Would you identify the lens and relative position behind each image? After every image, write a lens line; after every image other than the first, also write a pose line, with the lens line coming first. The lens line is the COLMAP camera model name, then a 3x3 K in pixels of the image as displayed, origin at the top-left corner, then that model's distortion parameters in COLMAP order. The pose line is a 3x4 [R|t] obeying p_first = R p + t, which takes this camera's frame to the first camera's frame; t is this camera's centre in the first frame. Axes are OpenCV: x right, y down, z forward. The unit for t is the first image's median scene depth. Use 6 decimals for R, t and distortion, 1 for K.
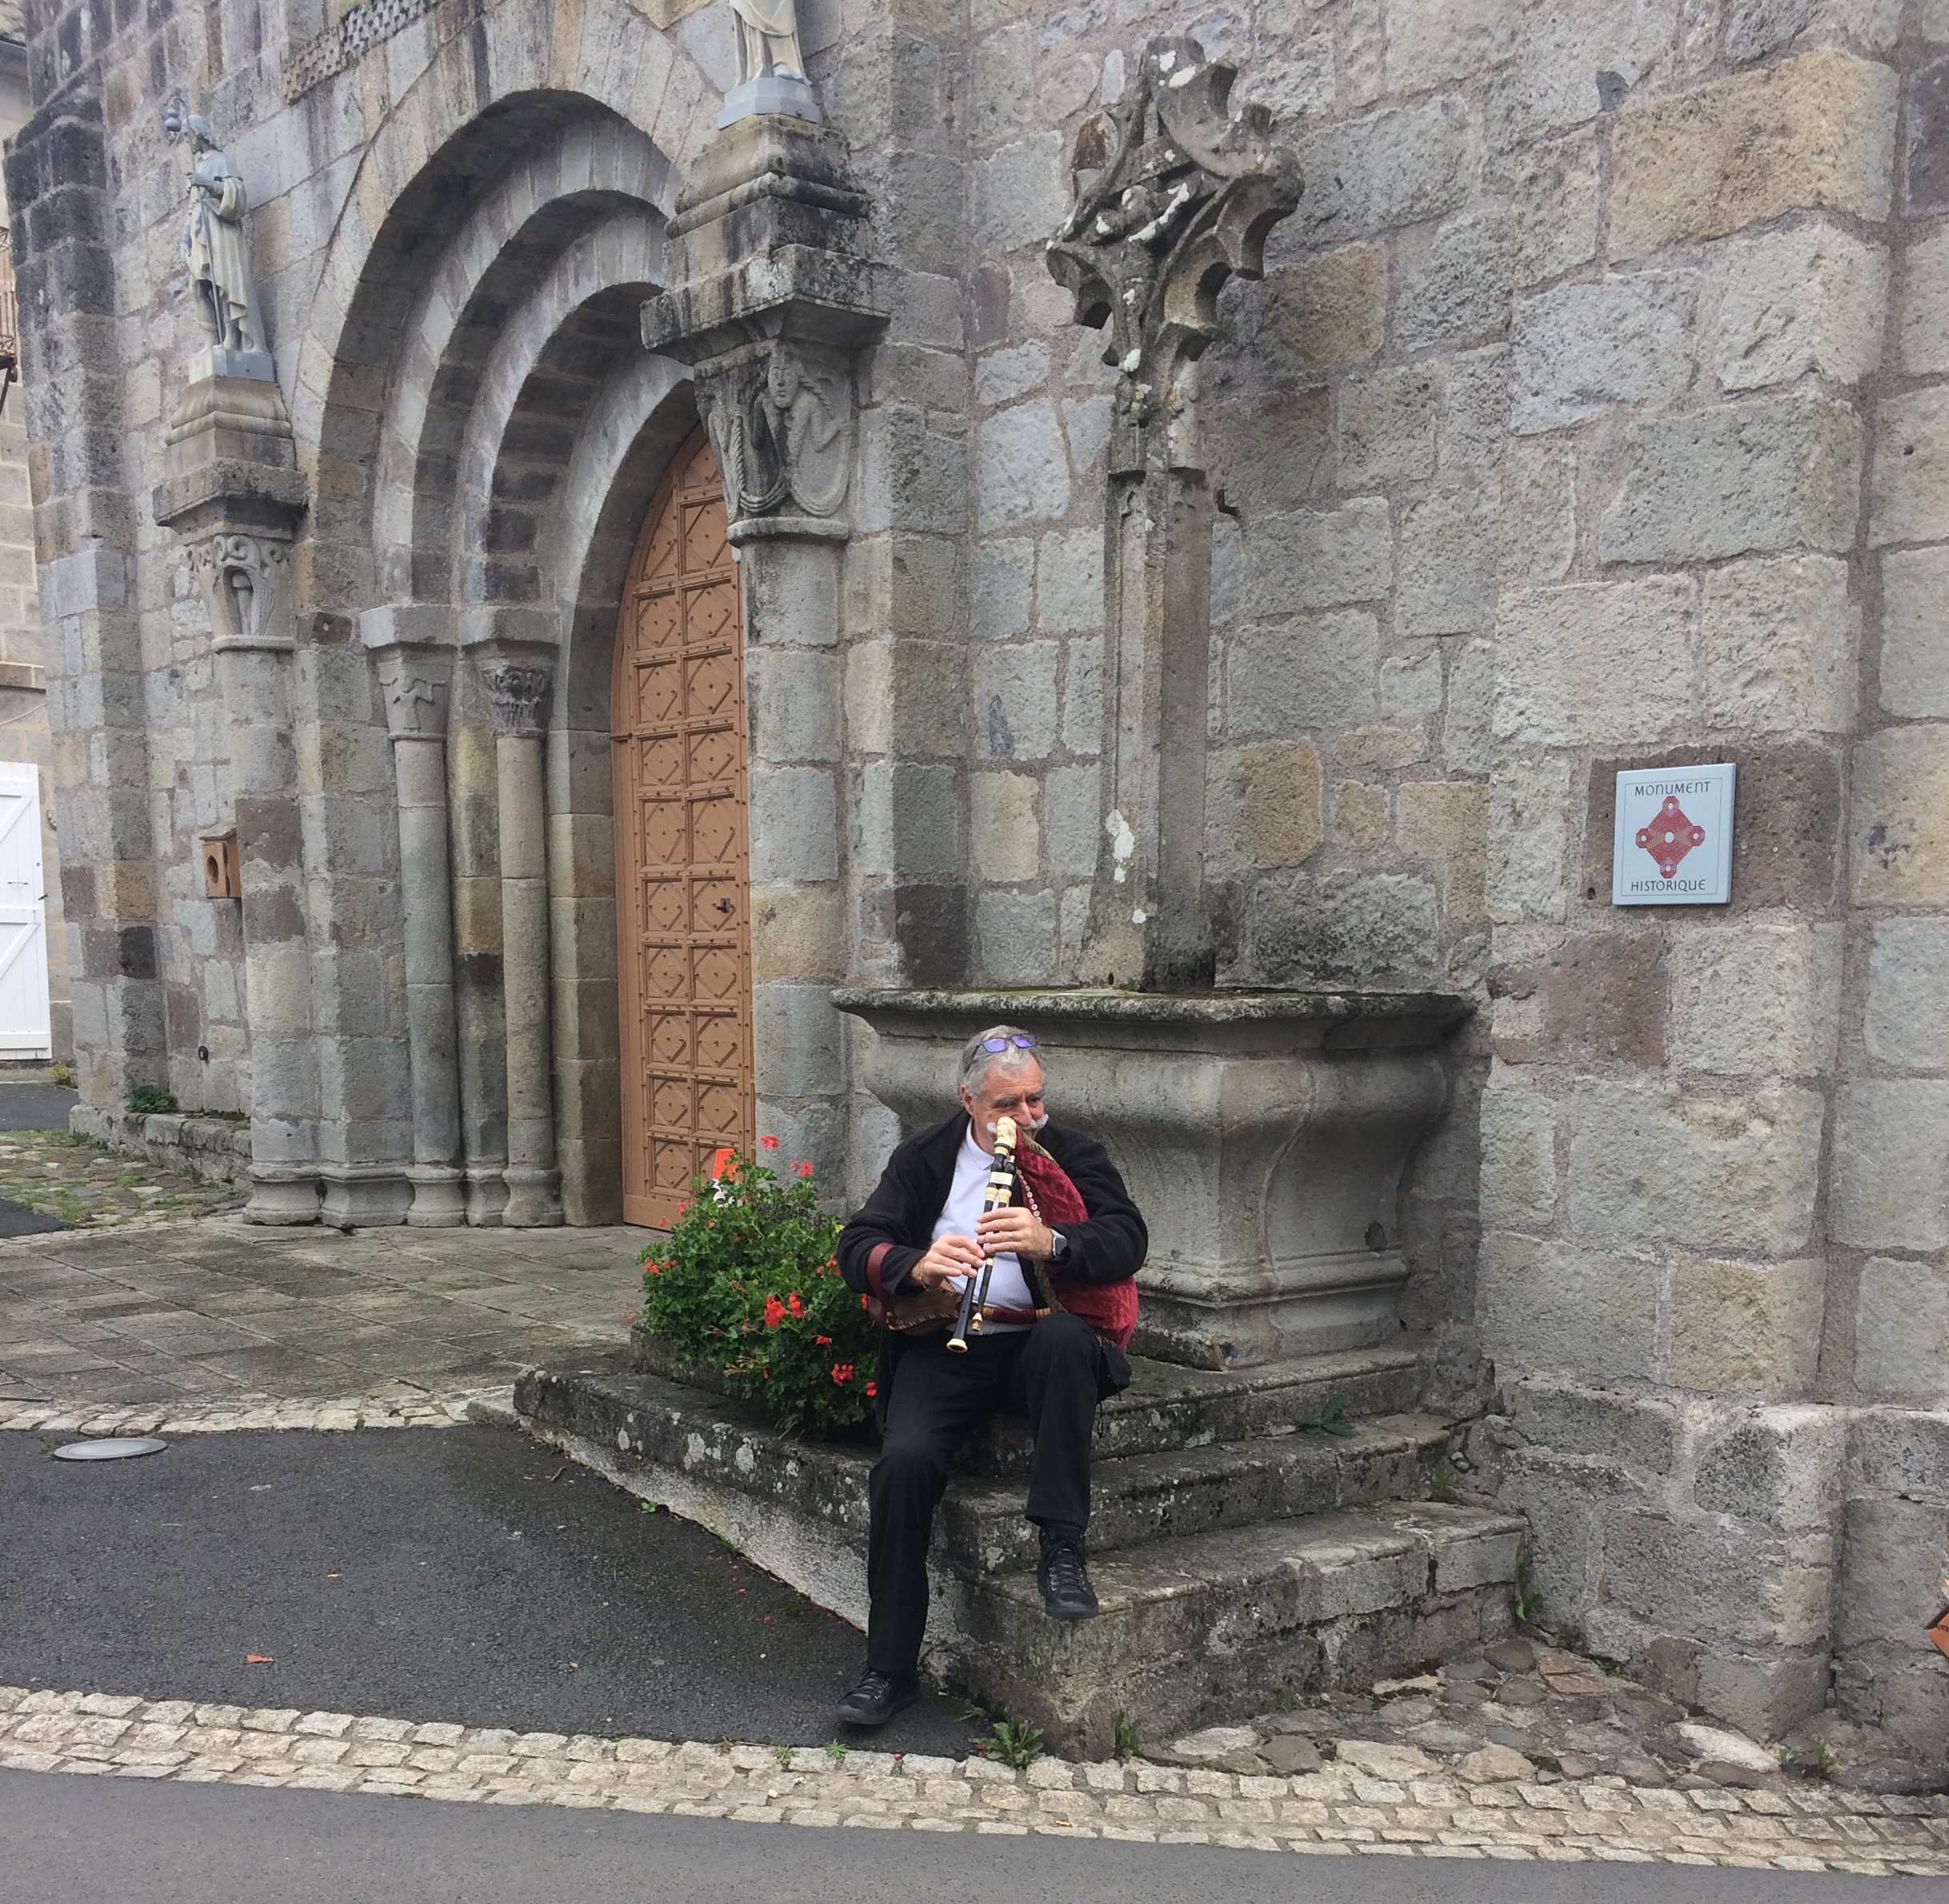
lens RADIAL K [[2240.7, 0, 978.5], [0, 2240.7, 1267.0], [0, 0, 1]] dist [0.089735, -0.131547]
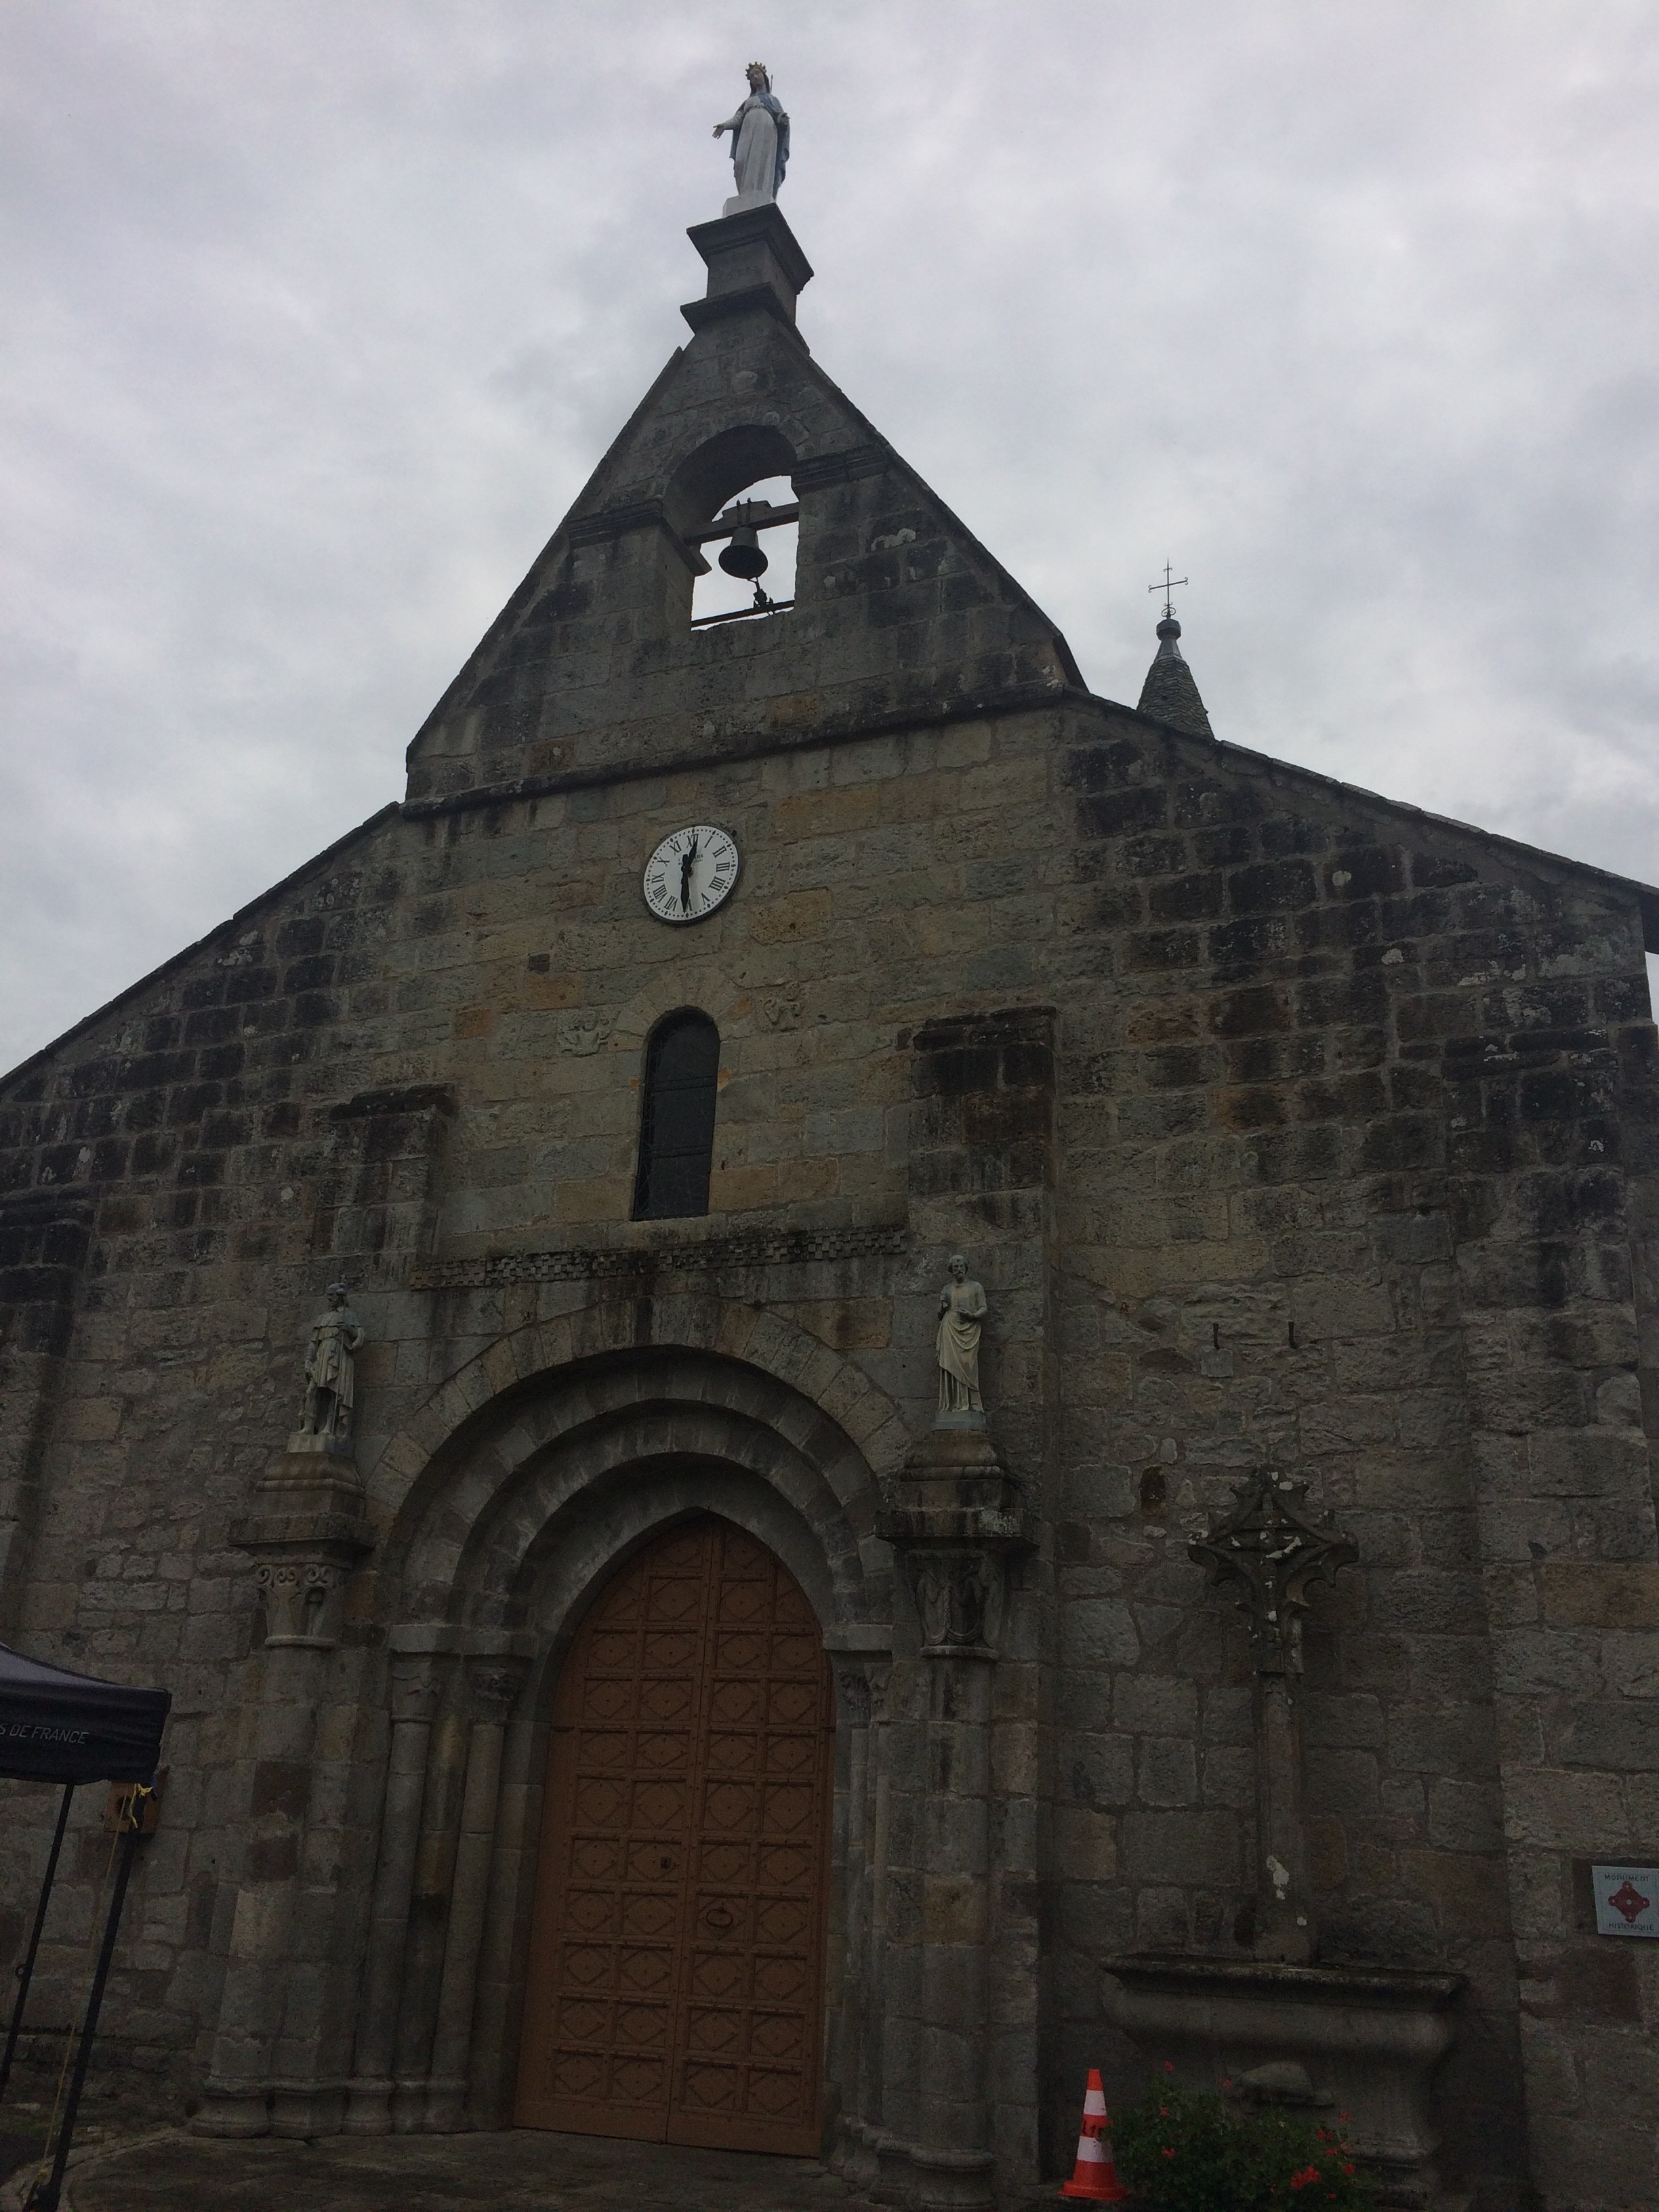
lens RADIAL K [[1881.9, 0, 851.2], [0, 1881.9, 1097.2], [0, 0, 1]] dist [0.082499, -0.105661]
pose [[0.874032, 0.207794, 0.439192, -0.852272], [0.031084, 0.878166, -0.477345, -0.013676], [-0.484873, 0.430866, 0.761087, -0.222202]]
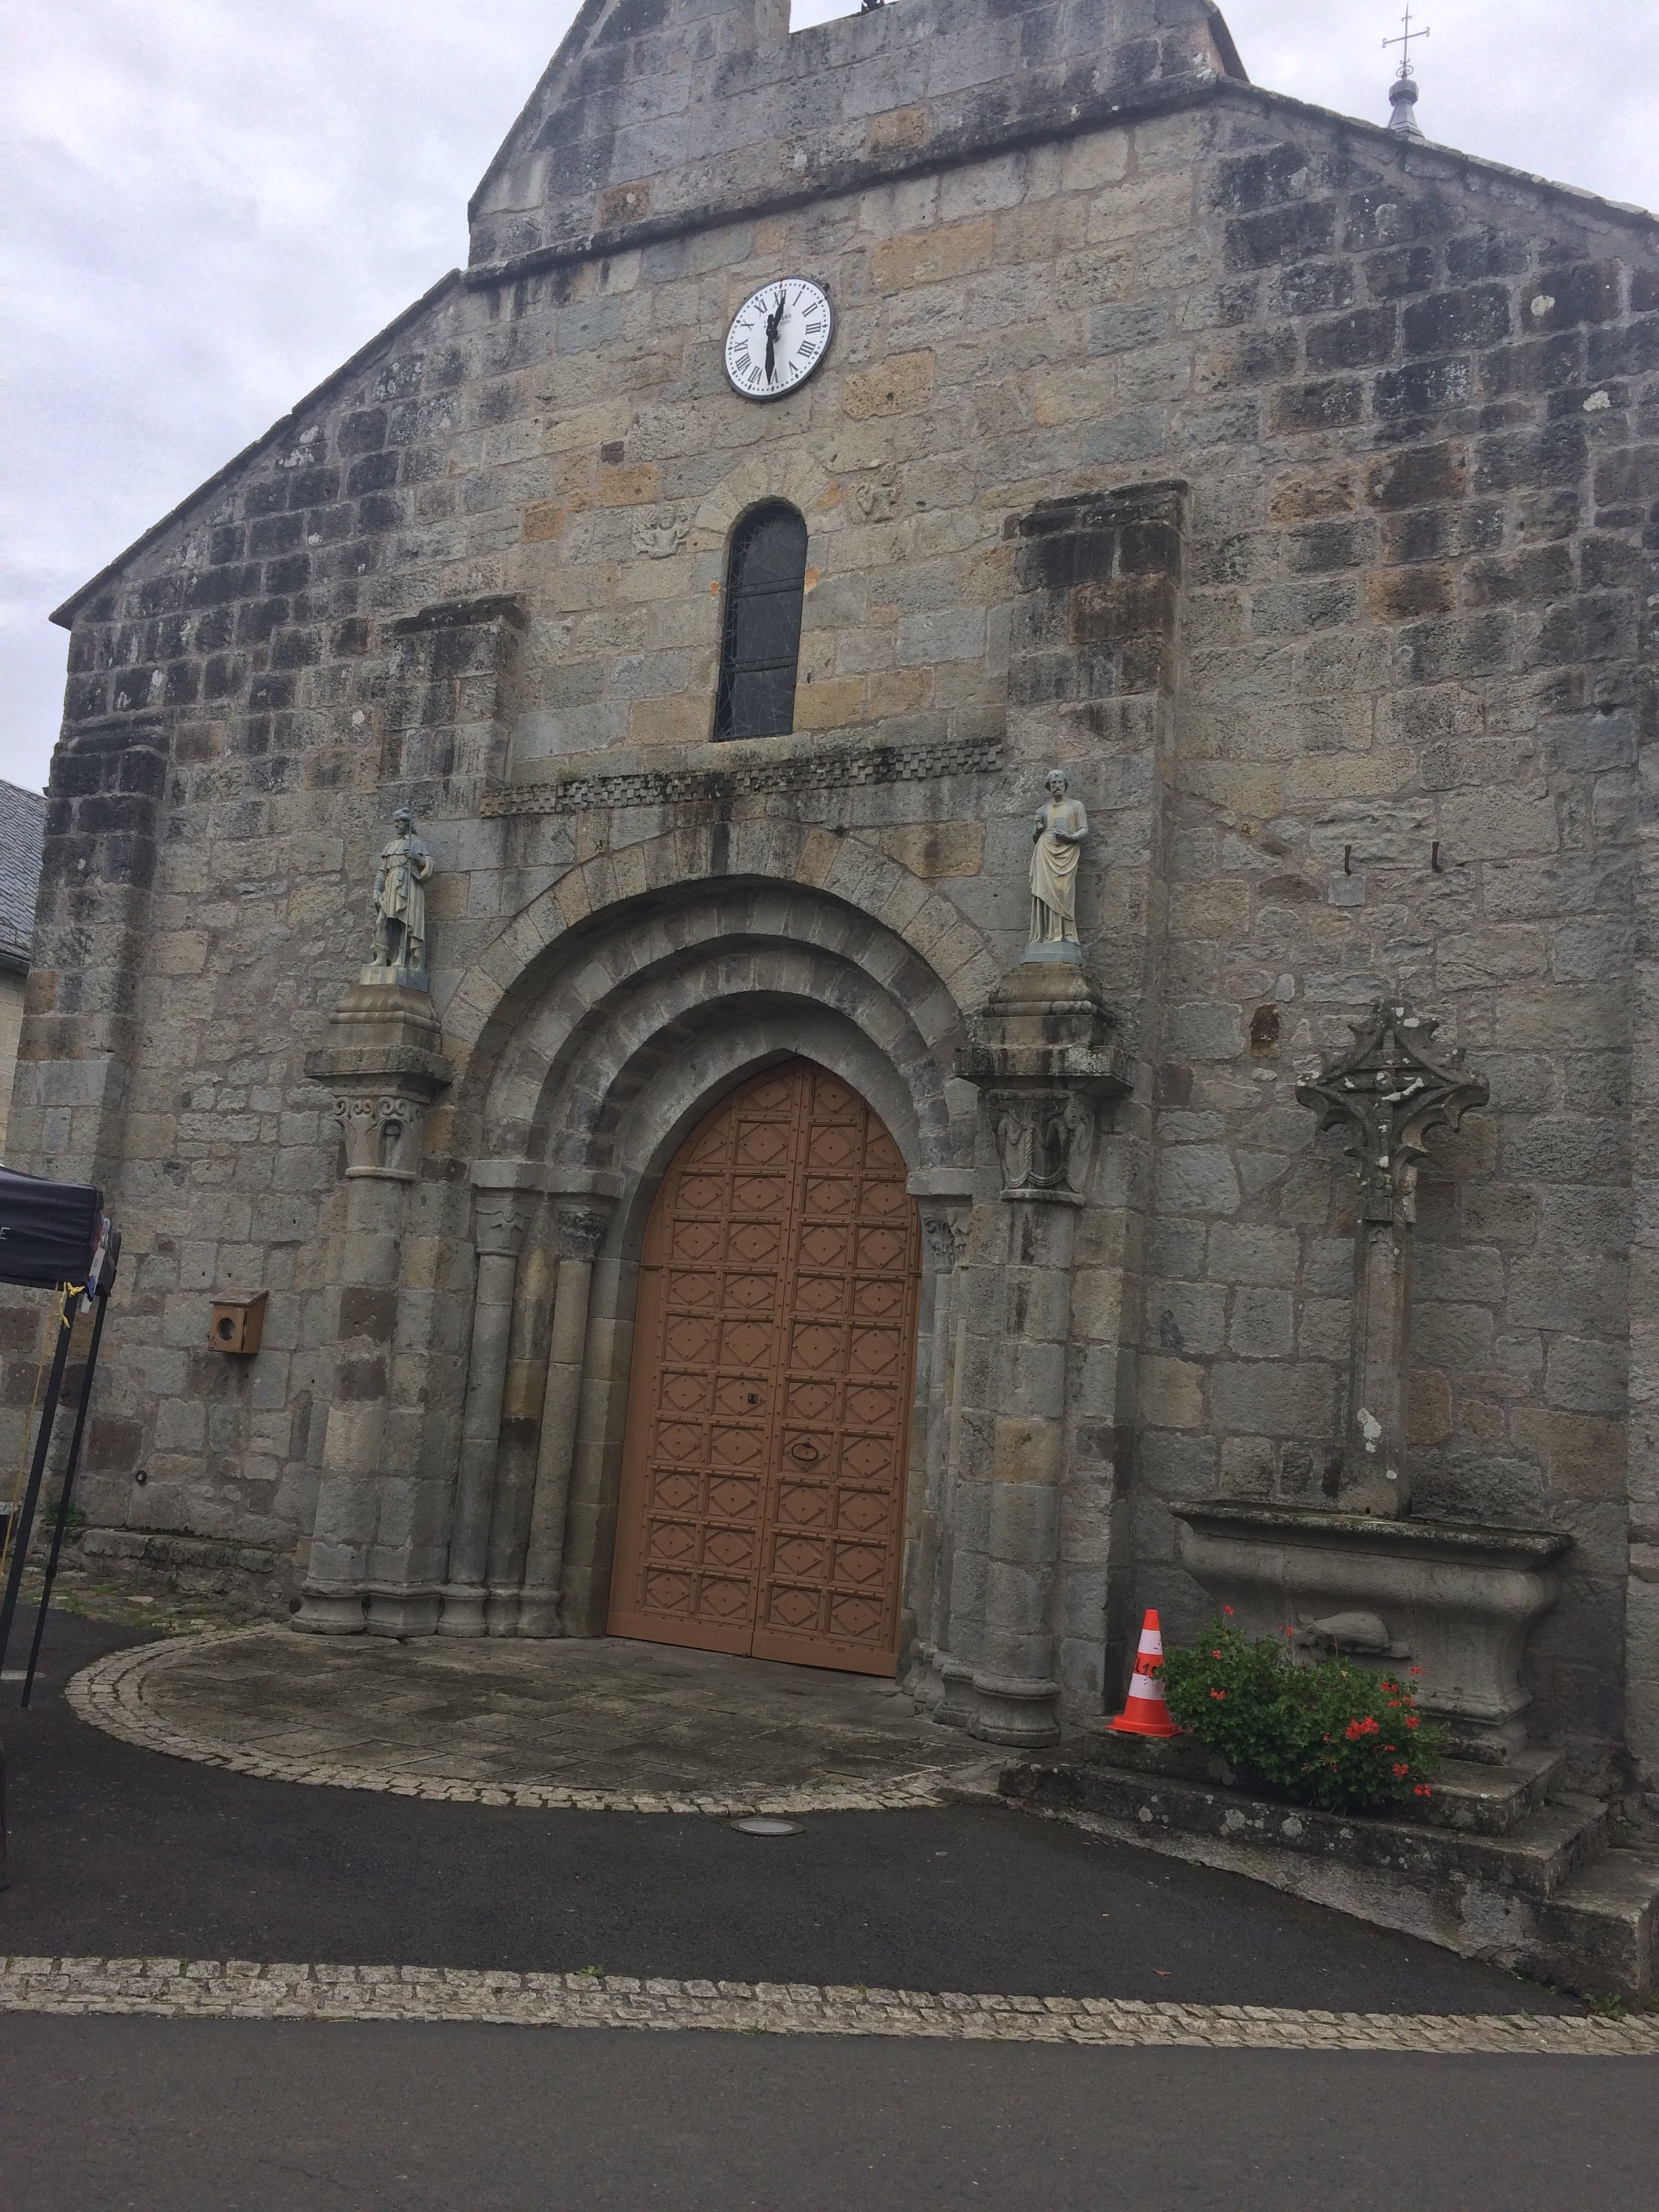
lens RADIAL K [[1881.9, 0, 851.2], [0, 1881.9, 1097.2], [0, 0, 1]] dist [0.082499, -0.105661]
pose [[0.915541, 0.125984, 0.381986, -0.706430], [-0.014844, 0.959617, -0.280919, -0.018275], [-0.401951, 0.251522, 0.880438, -0.124896]]
